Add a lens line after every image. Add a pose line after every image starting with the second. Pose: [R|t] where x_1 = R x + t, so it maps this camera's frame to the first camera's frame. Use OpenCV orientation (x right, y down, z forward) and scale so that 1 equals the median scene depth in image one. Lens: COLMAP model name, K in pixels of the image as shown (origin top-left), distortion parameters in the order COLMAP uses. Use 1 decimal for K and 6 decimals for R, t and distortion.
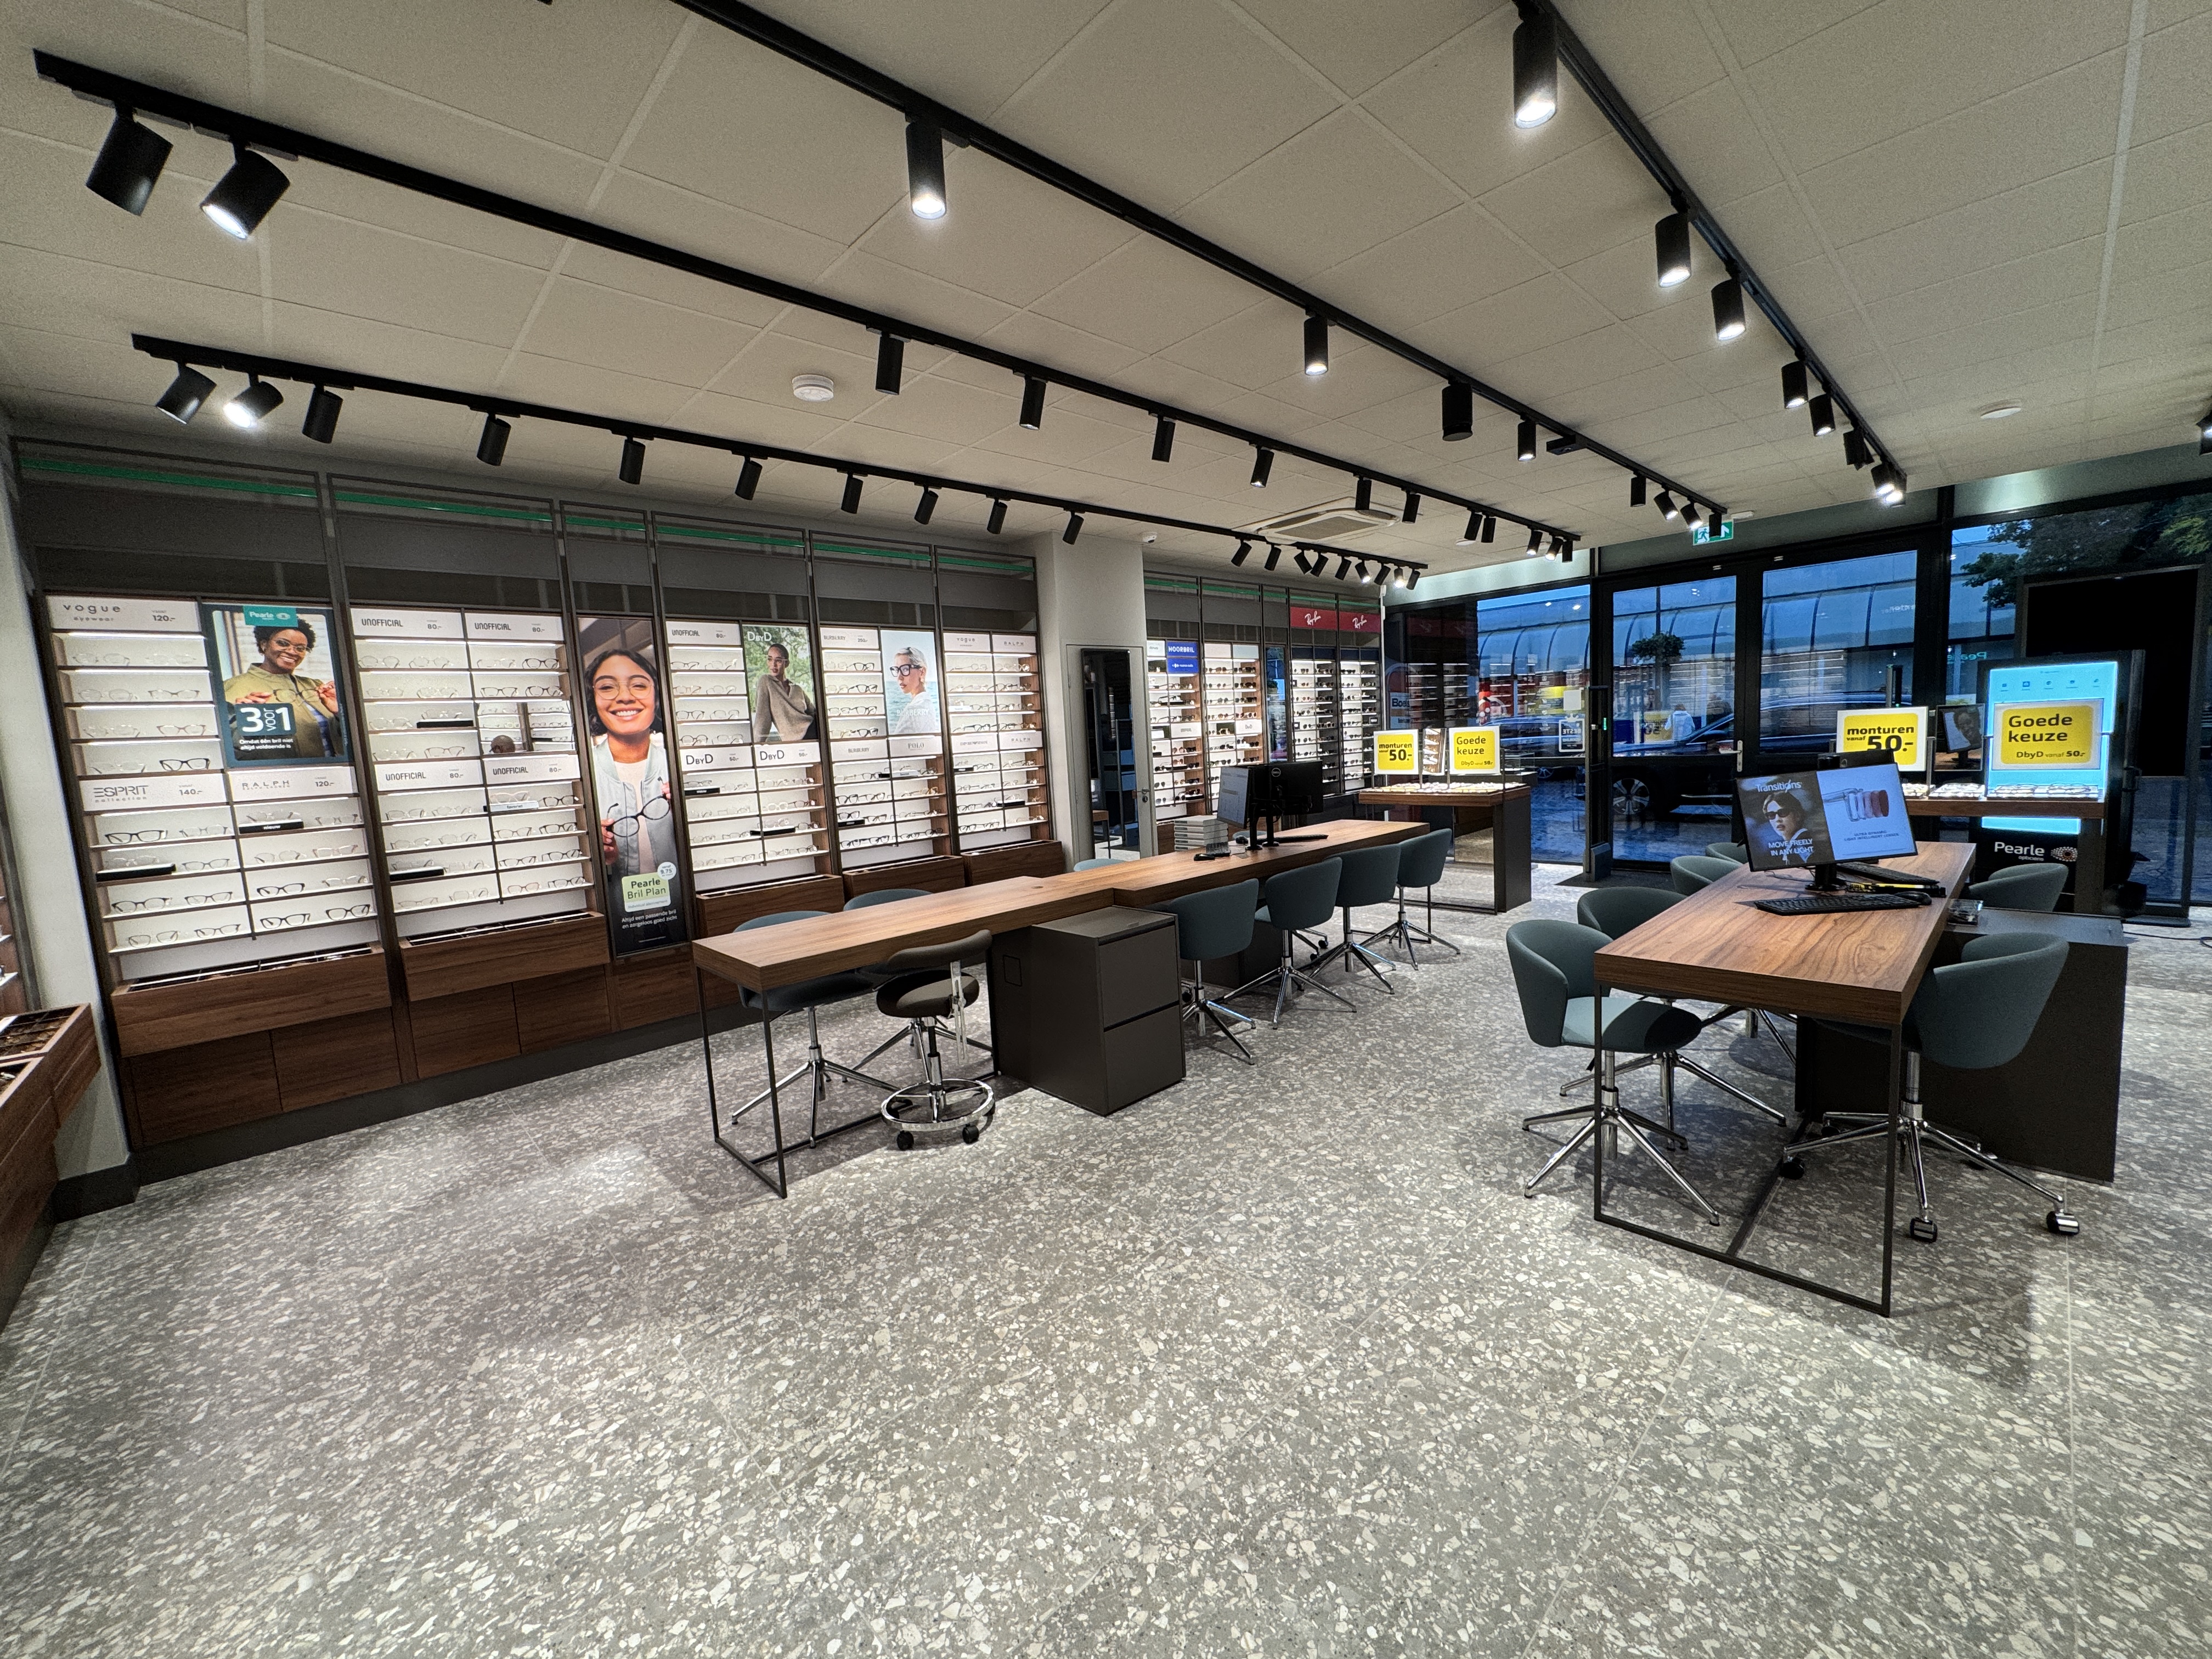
lens RADIAL K [[881.7, 0, 1106.6], [0, 881.7, 825.9], [0, 0, 1]] dist [-0.003050, 0.000774]
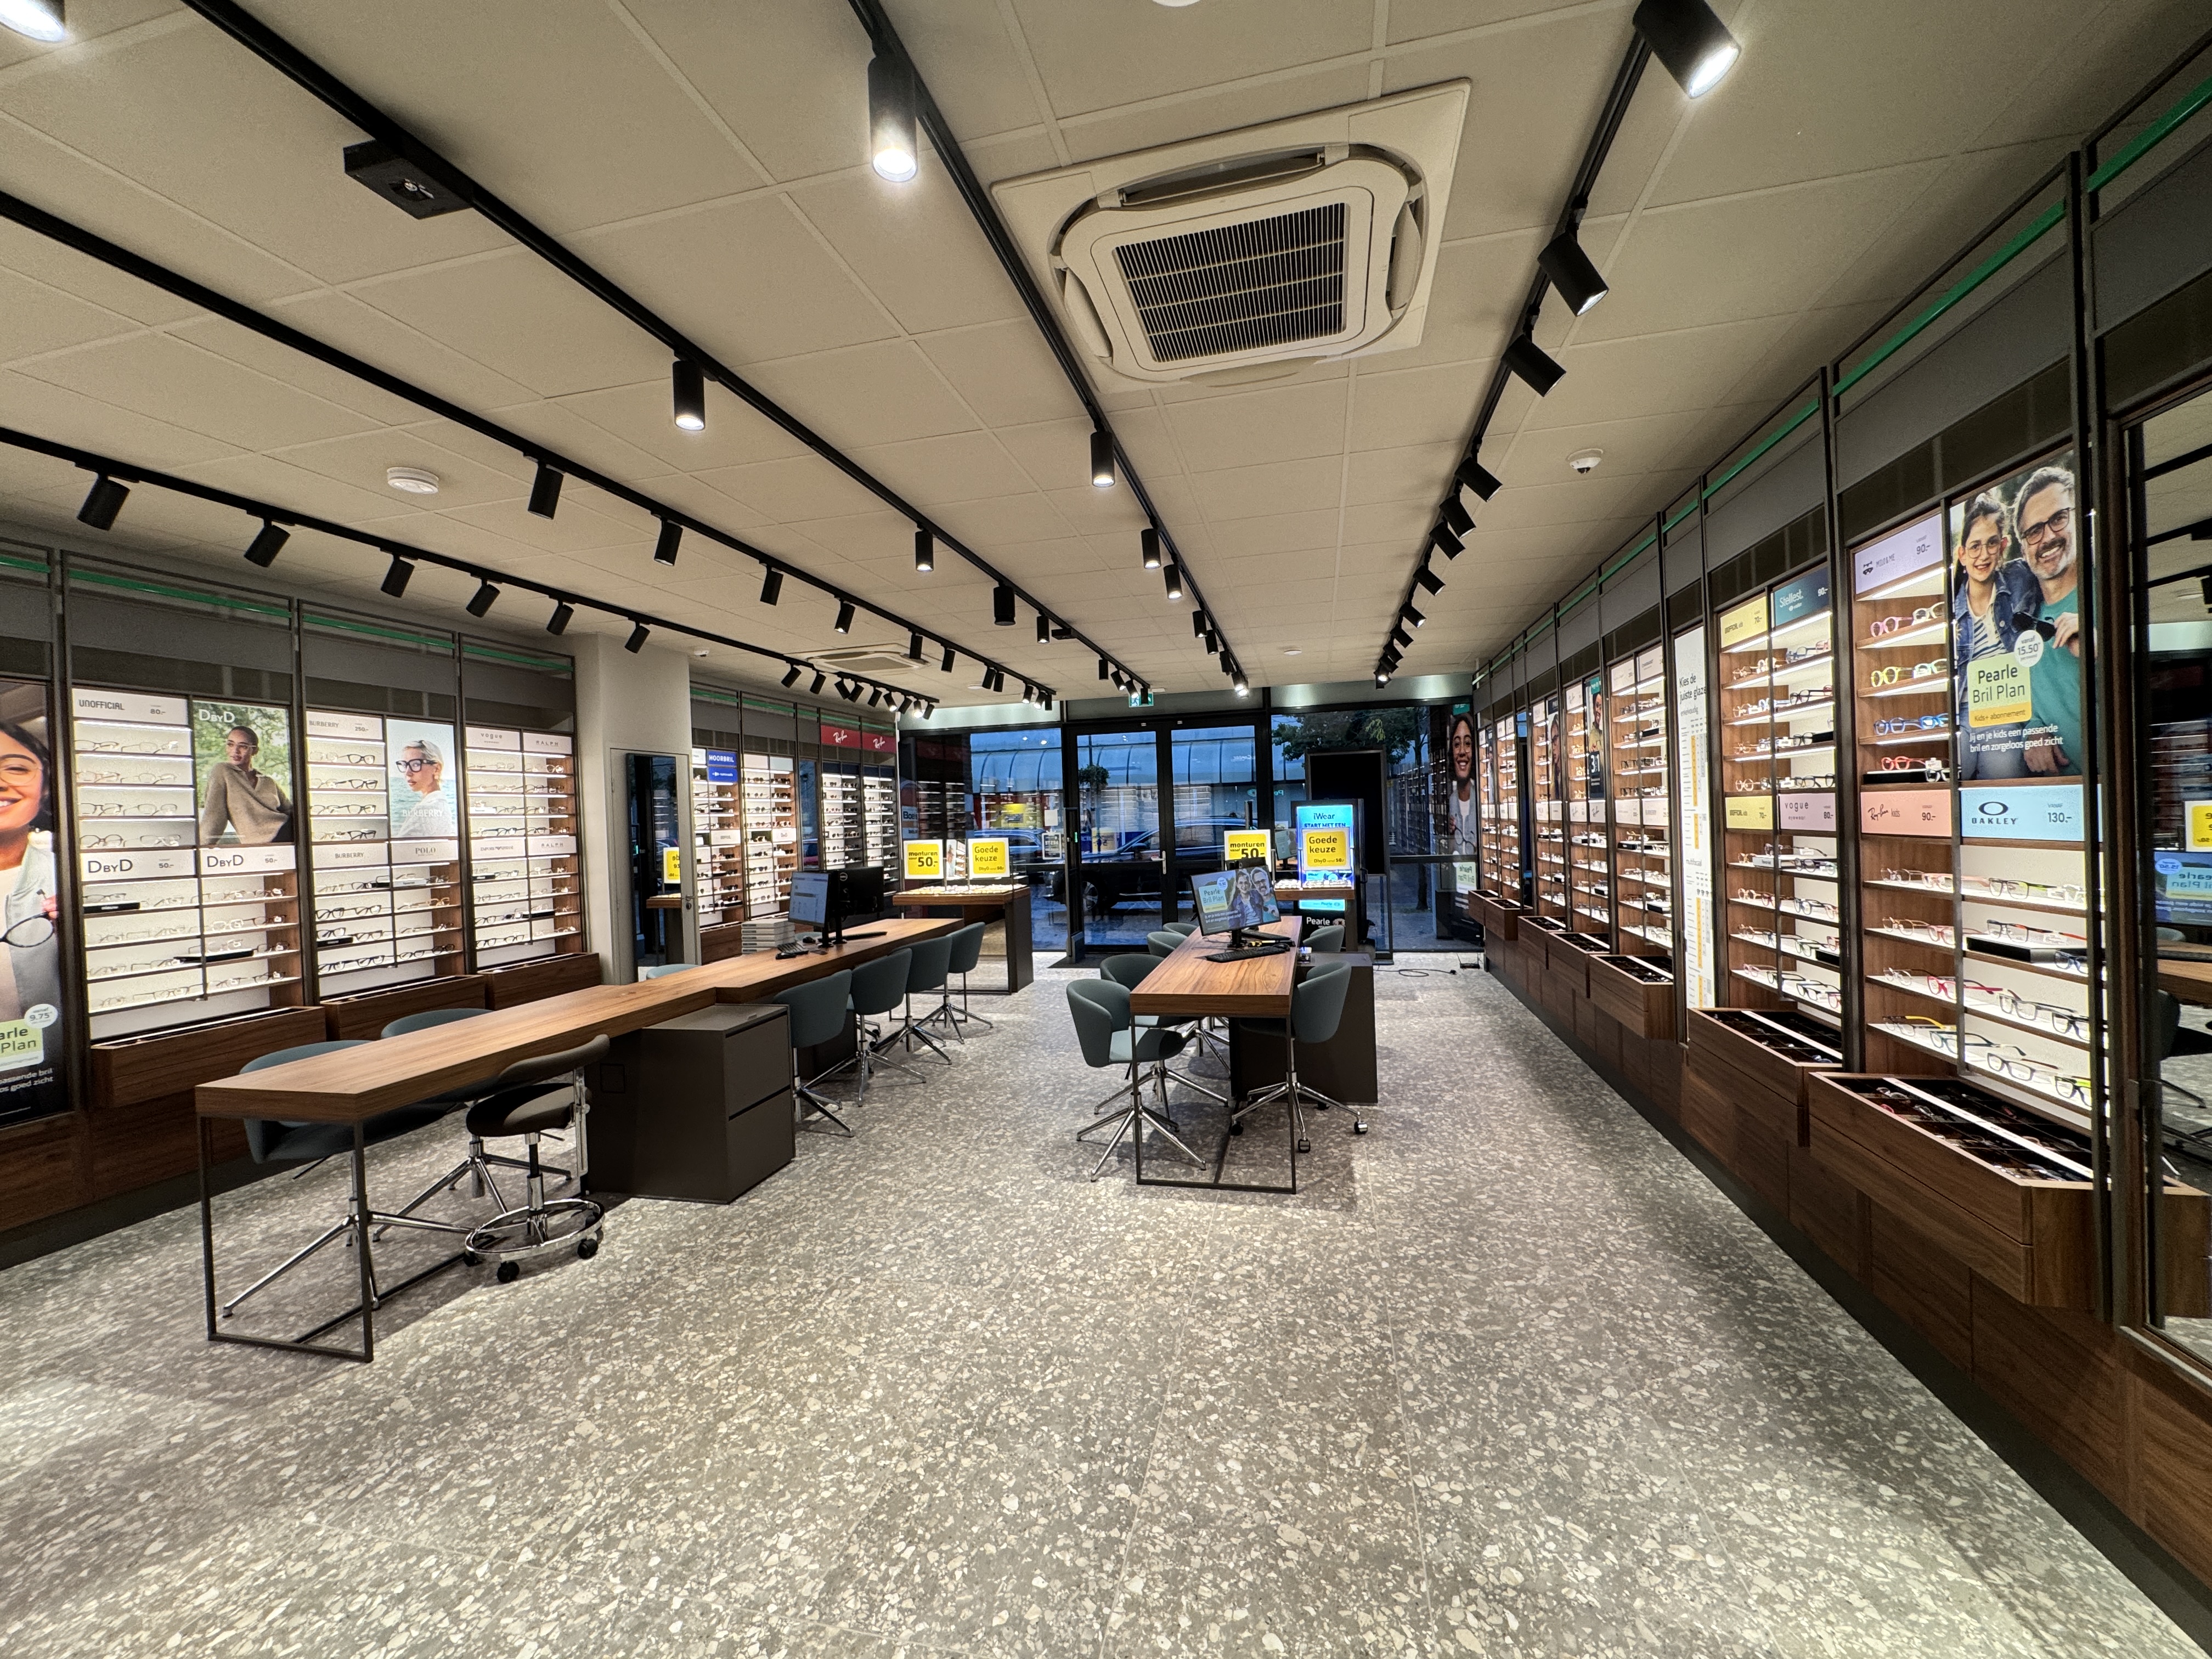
lens RADIAL K [[881.6, 0, 1105.9], [0, 881.6, 825.4], [0, 0, 1]] dist [0.000205, -0.000144]
pose [[0.834932, 0.022658, 0.549886, -0.169064], [0.045335, 0.992925, -0.109749, 0.014244], [-0.548482, 0.116562, 0.827998, -0.131471]]
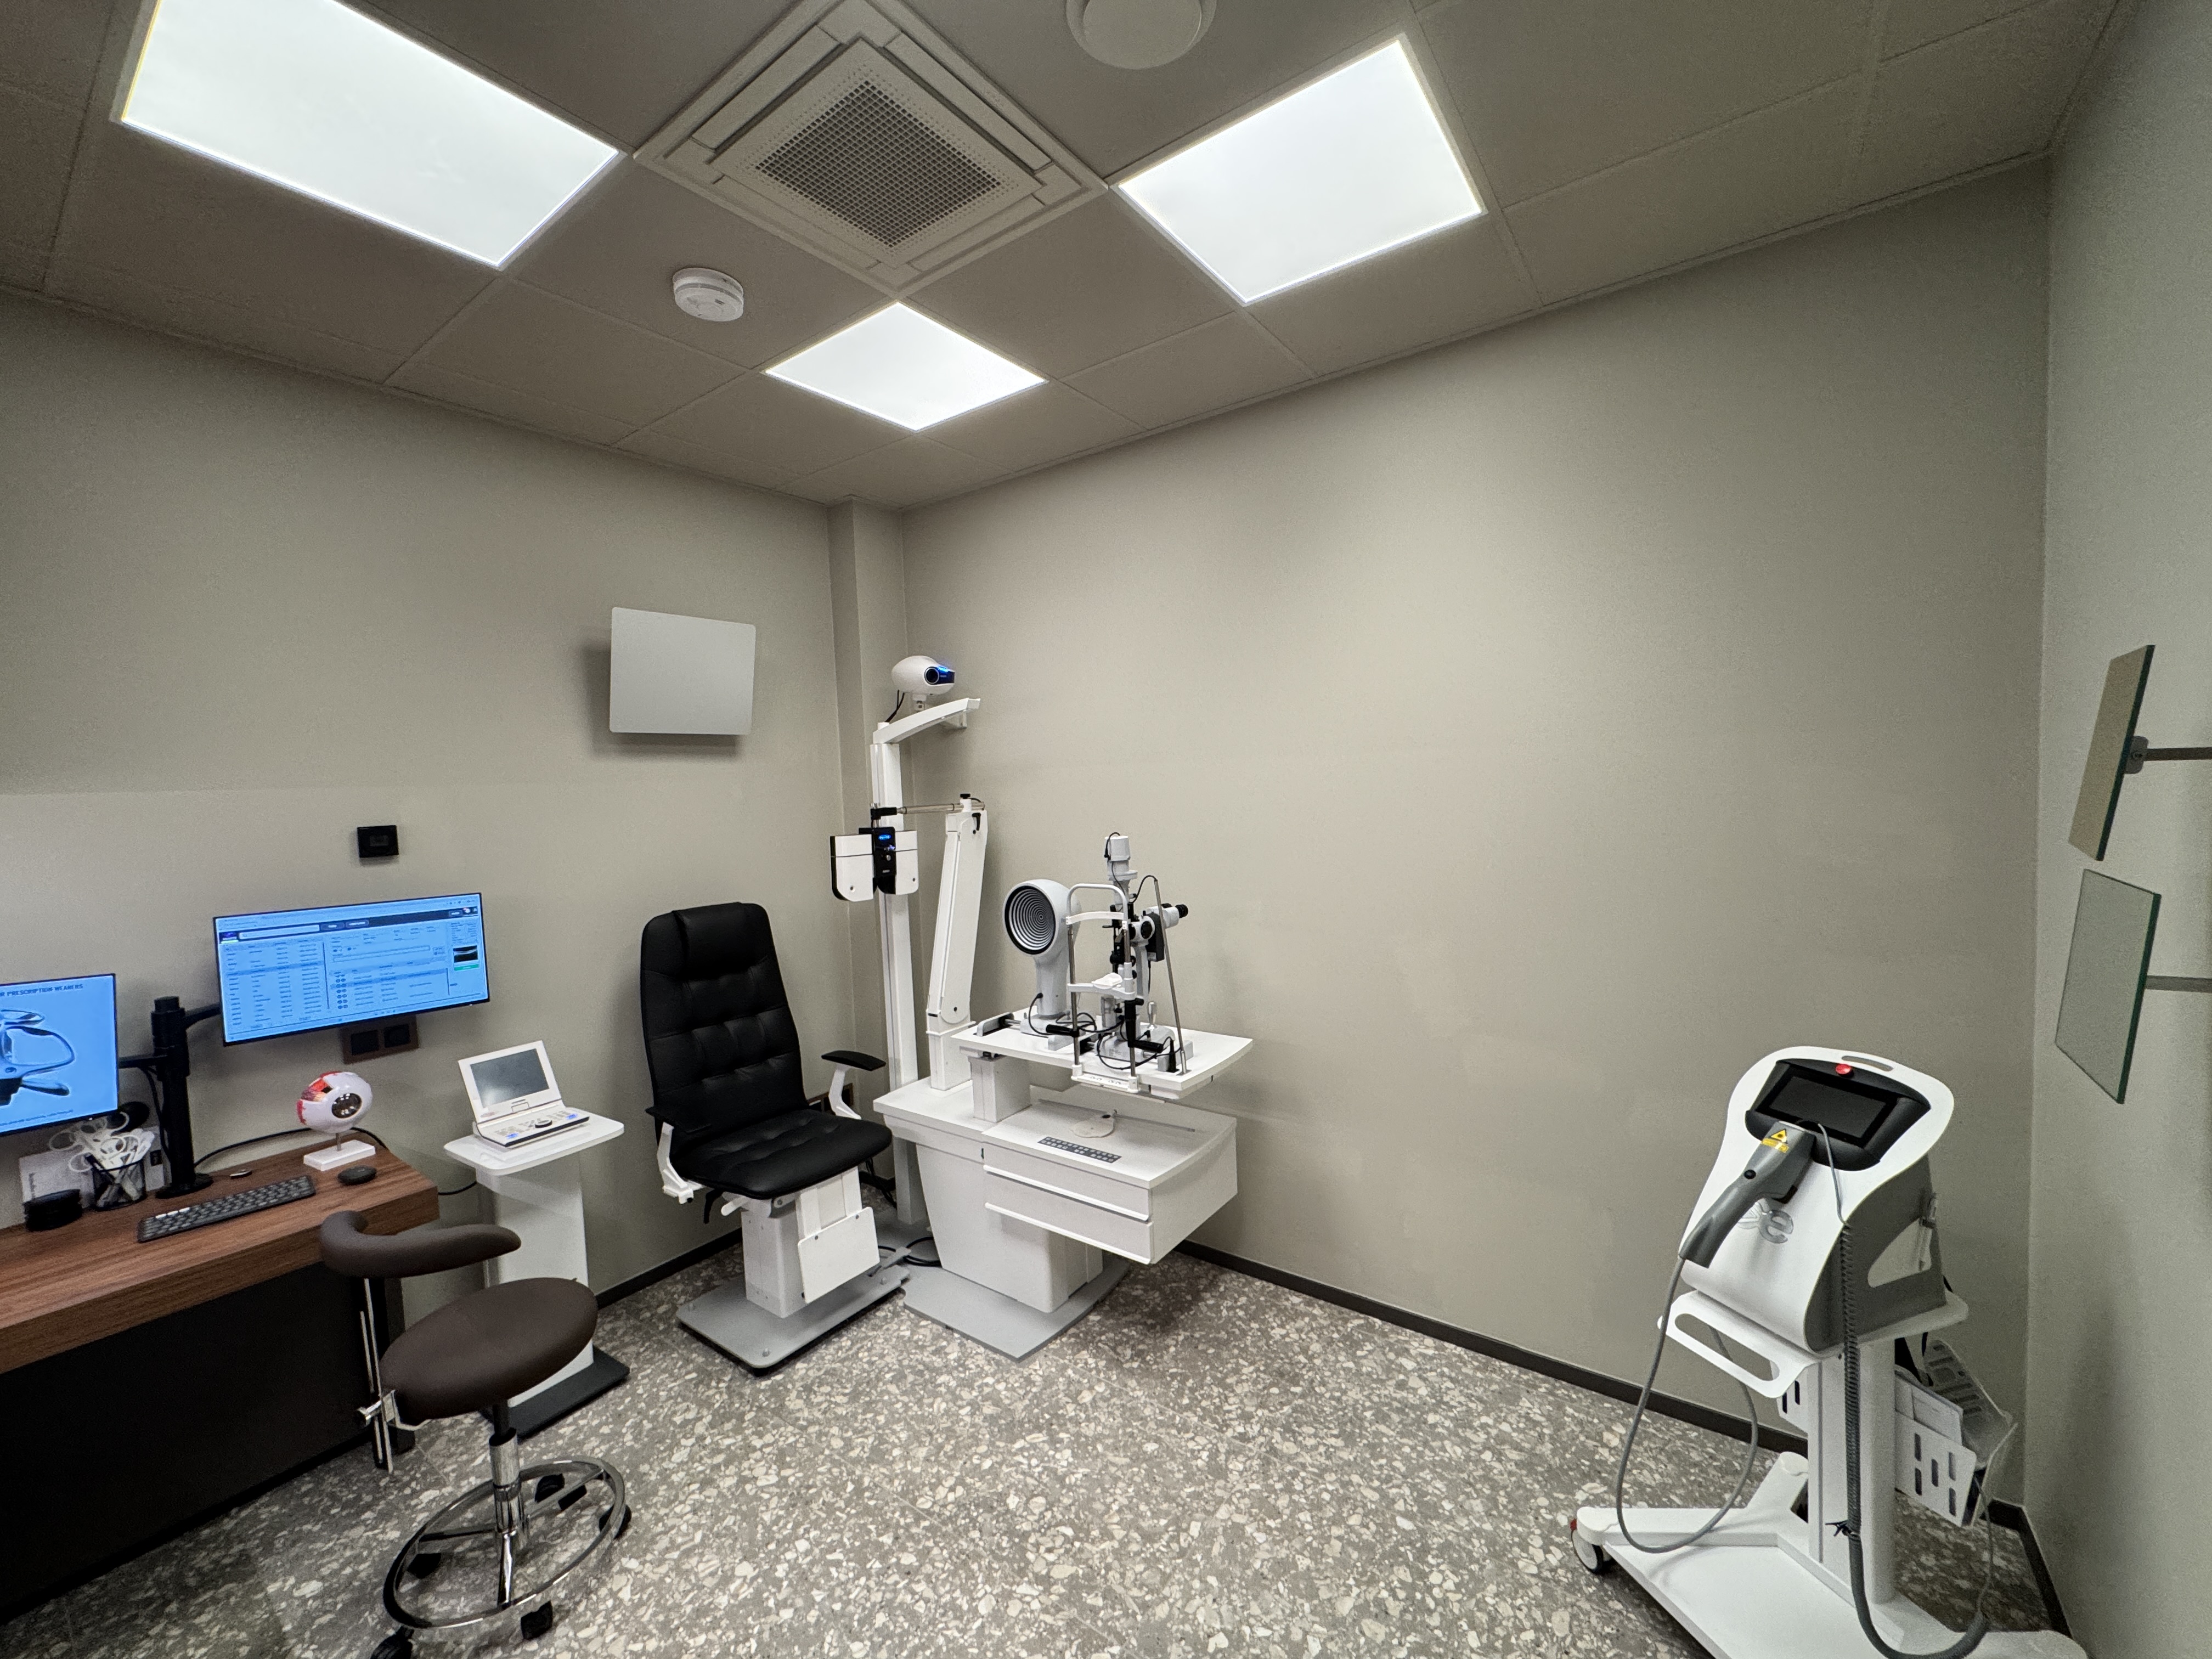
lens RADIAL K [[865.3, 0, 1111.6], [0, 865.3, 829.0], [0, 0, 1]] dist [-0.011895, 0.000404]
pose [[0.200096, 0.101223, -0.974533, 0.675183], [-0.080415, 0.992990, 0.086629, -0.142413], [0.976471, 0.061033, 0.206833, 0.575793]]
